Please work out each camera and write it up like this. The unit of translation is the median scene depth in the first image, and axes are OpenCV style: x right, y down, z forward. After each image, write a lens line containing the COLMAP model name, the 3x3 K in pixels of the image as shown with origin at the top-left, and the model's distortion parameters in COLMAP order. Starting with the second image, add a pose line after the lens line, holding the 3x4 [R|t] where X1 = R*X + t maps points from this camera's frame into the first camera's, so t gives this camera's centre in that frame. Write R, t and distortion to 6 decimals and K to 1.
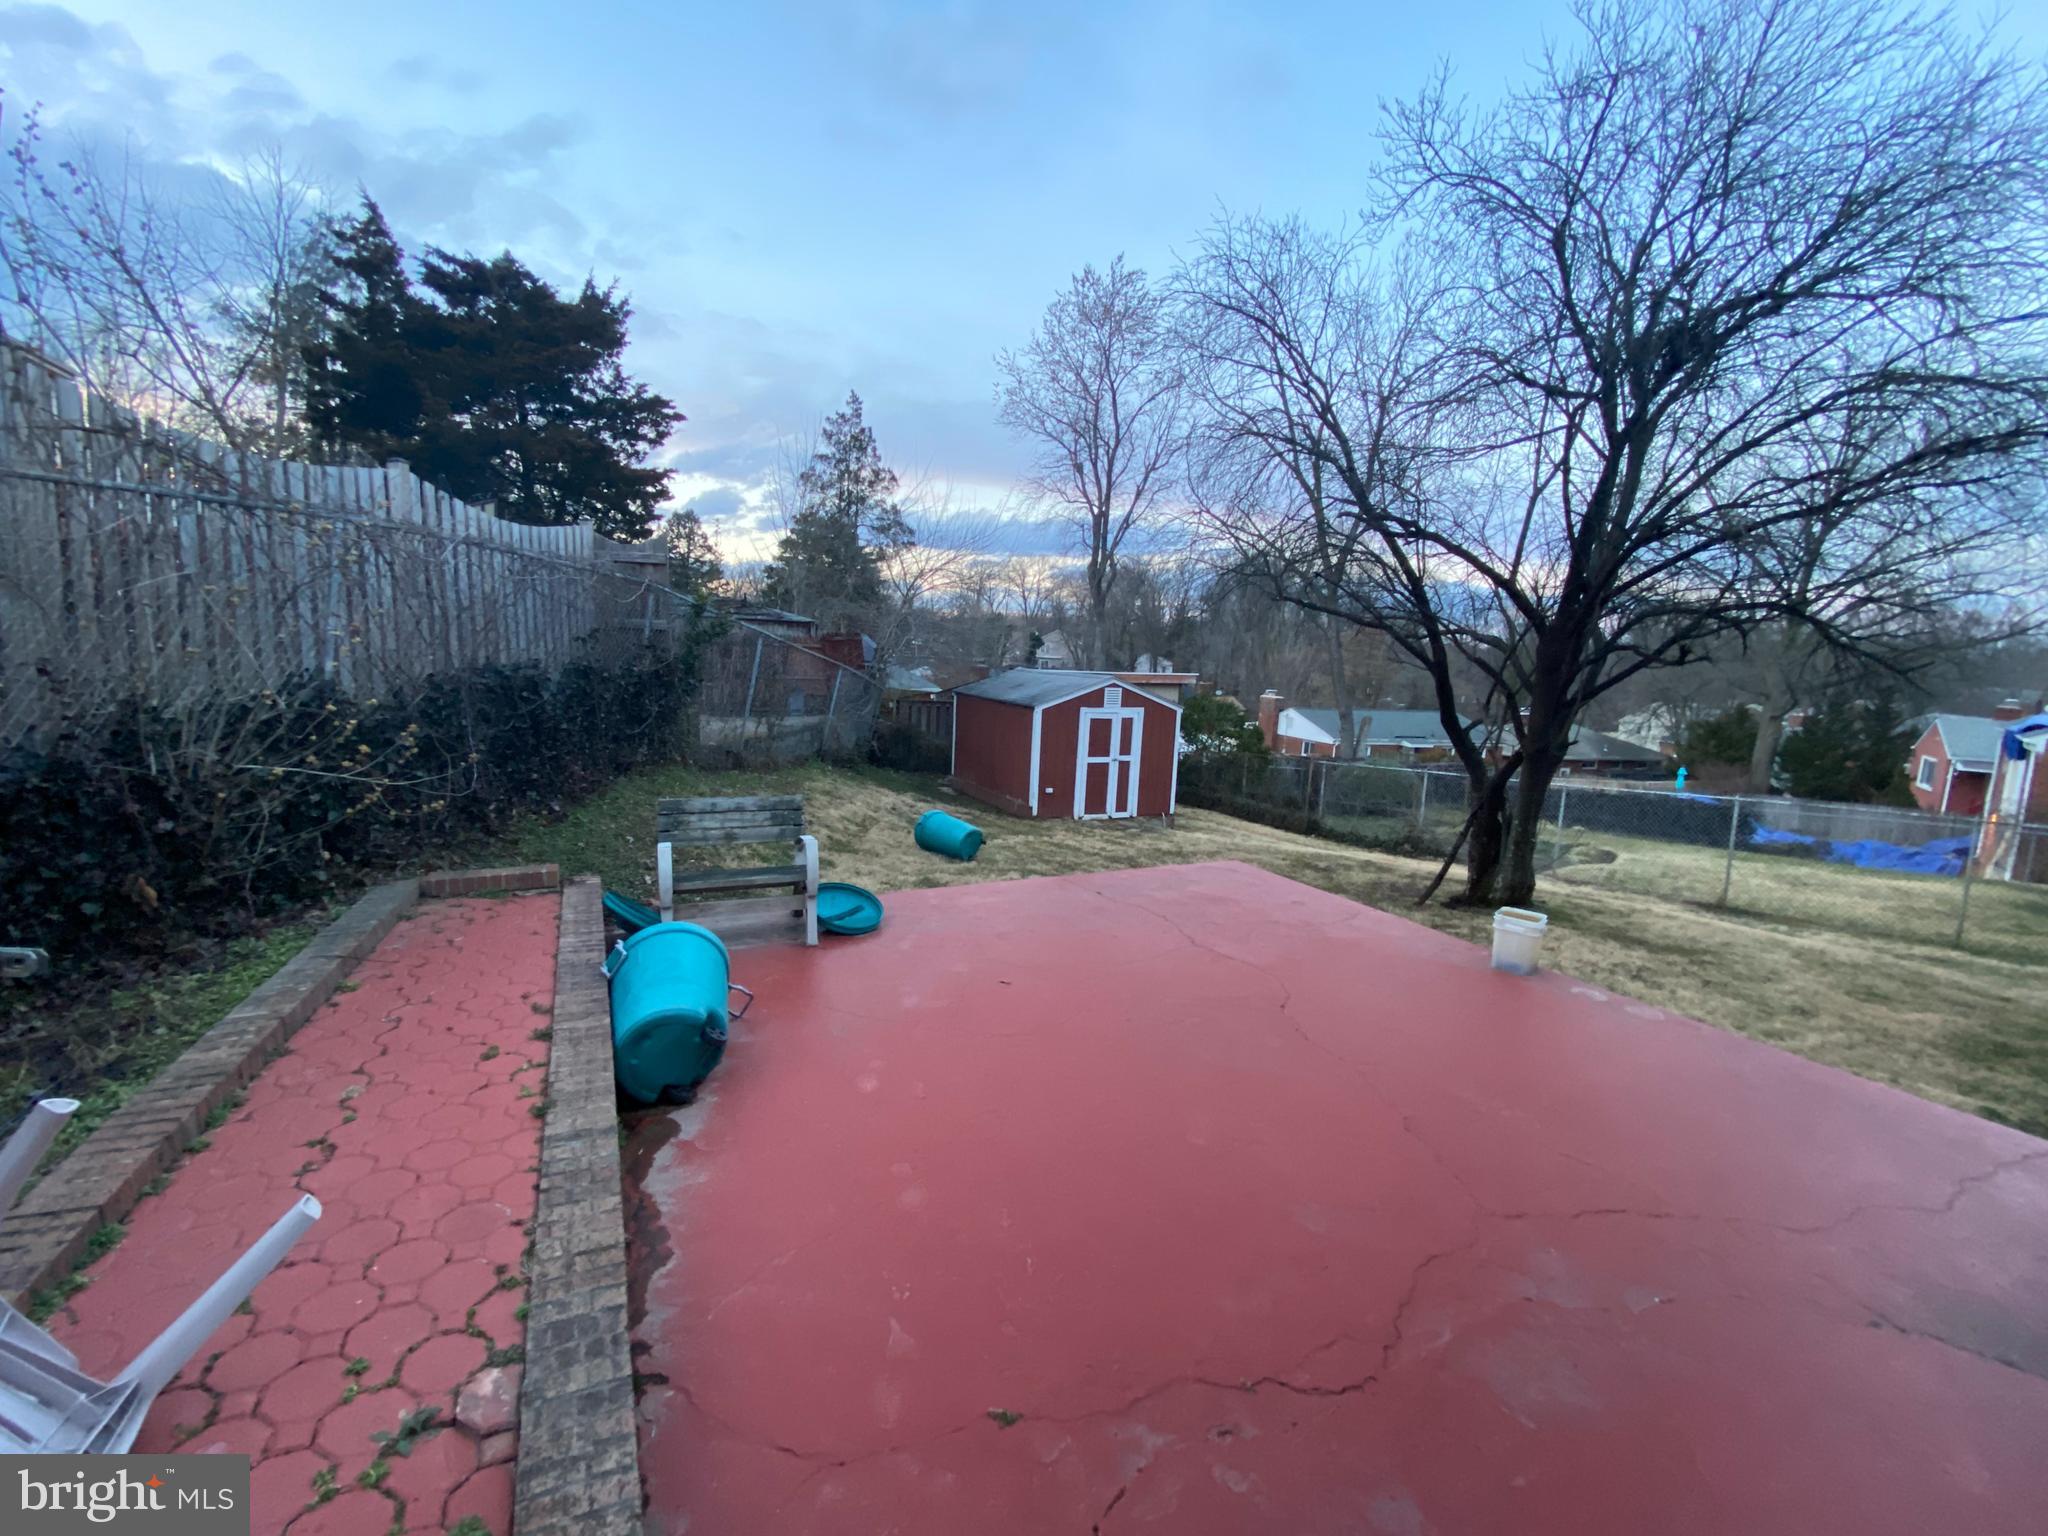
lens RADIAL K [[832.1, 0, 1024.0], [0, 832.1, 768.0], [0, 0, 1]] dist [0.039437, -0.035349]
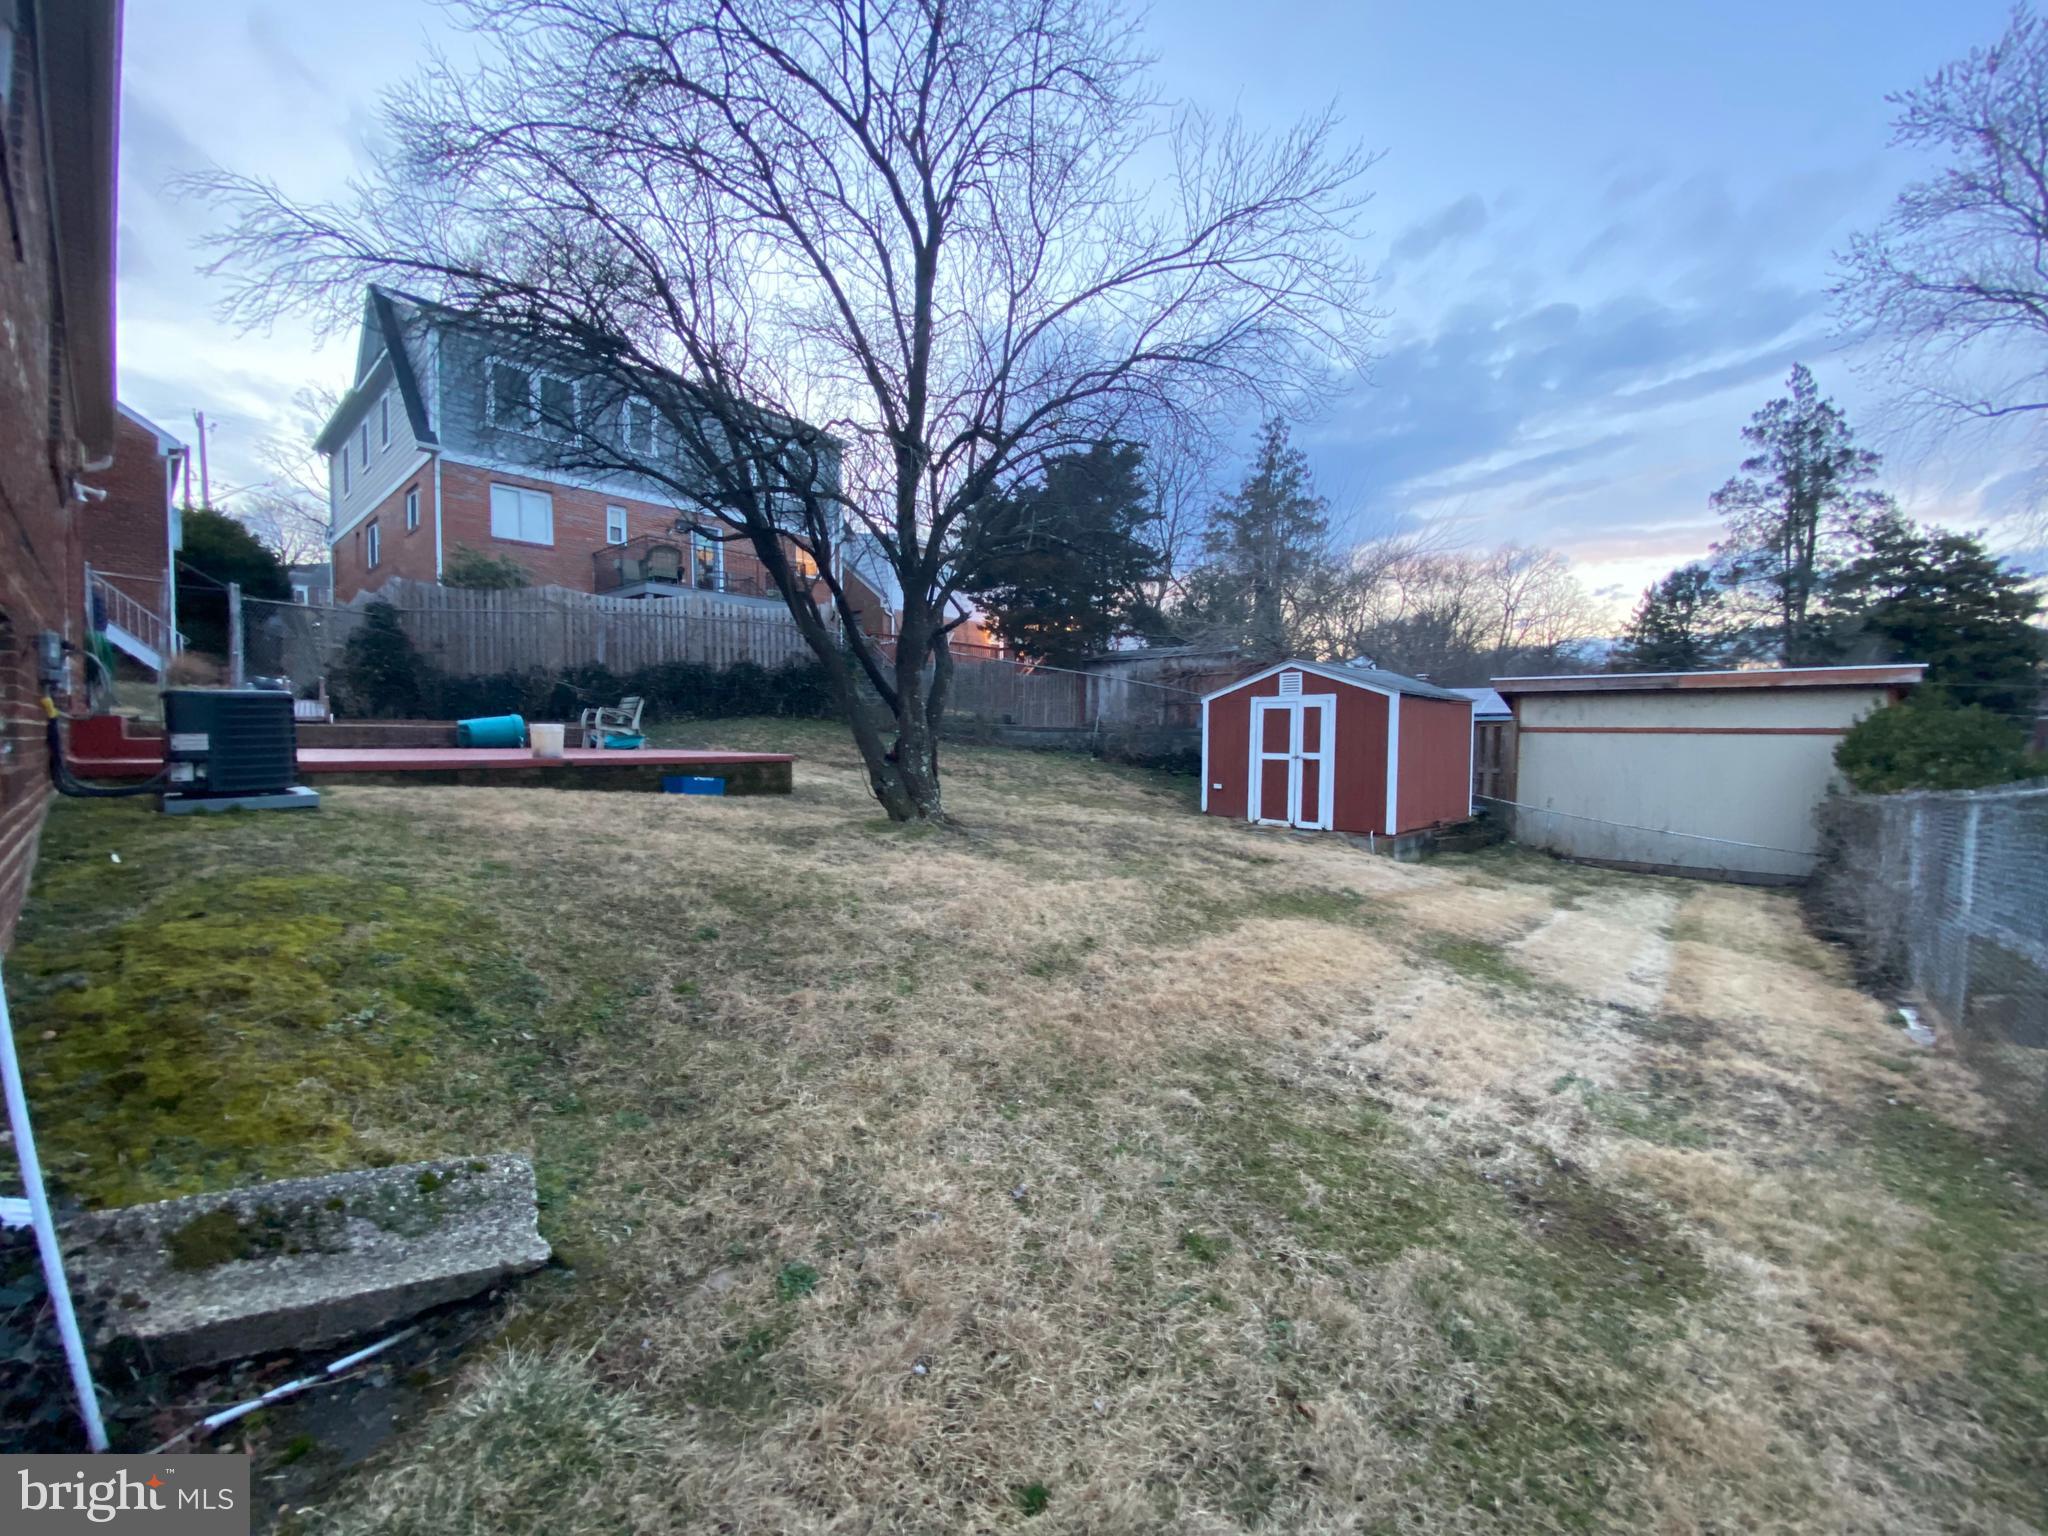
lens RADIAL K [[832.1, 0, 1024.0], [0, 832.1, 768.0], [0, 0, 1]] dist [0.039437, -0.035349]
pose [[0.336982, -0.000652, -0.941511, 0.820235], [-0.122538, 0.991464, -0.044544, 0.073153], [0.933503, 0.130381, 0.334026, 0.463593]]
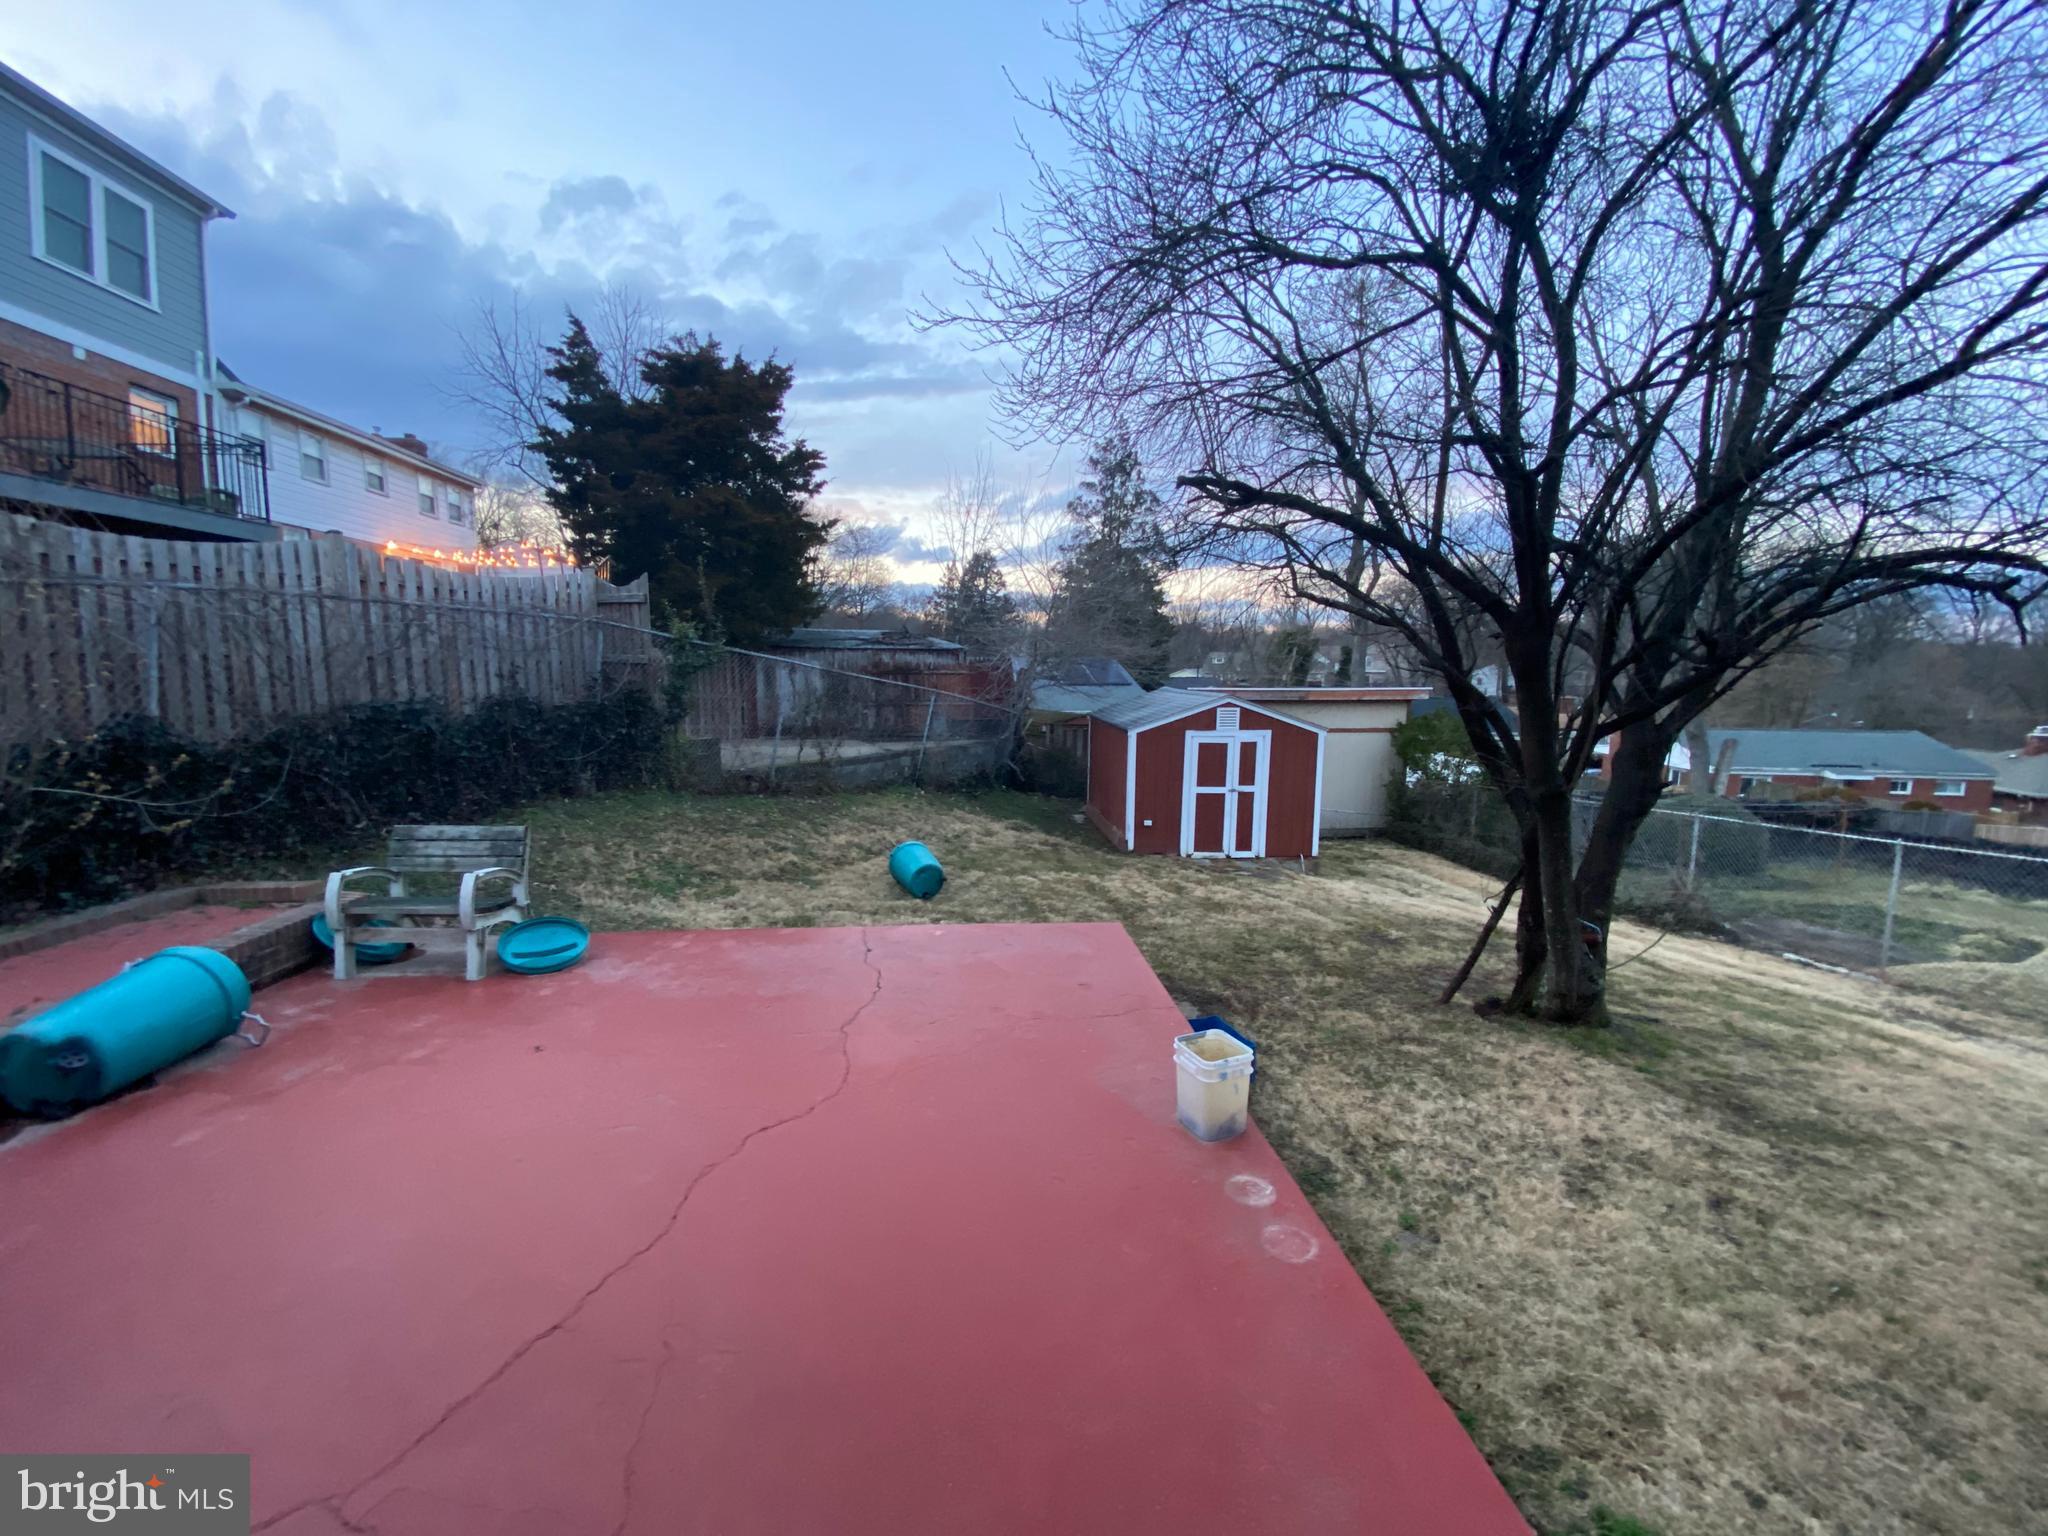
lens RADIAL K [[832.1, 0, 1024.0], [0, 832.1, 768.0], [0, 0, 1]] dist [0.039437, -0.035349]
pose [[0.923236, 0.009591, -0.384114, 0.243615], [-0.019926, 0.999538, -0.022937, -0.009064], [0.383717, 0.028830, 0.923001, 0.115974]]
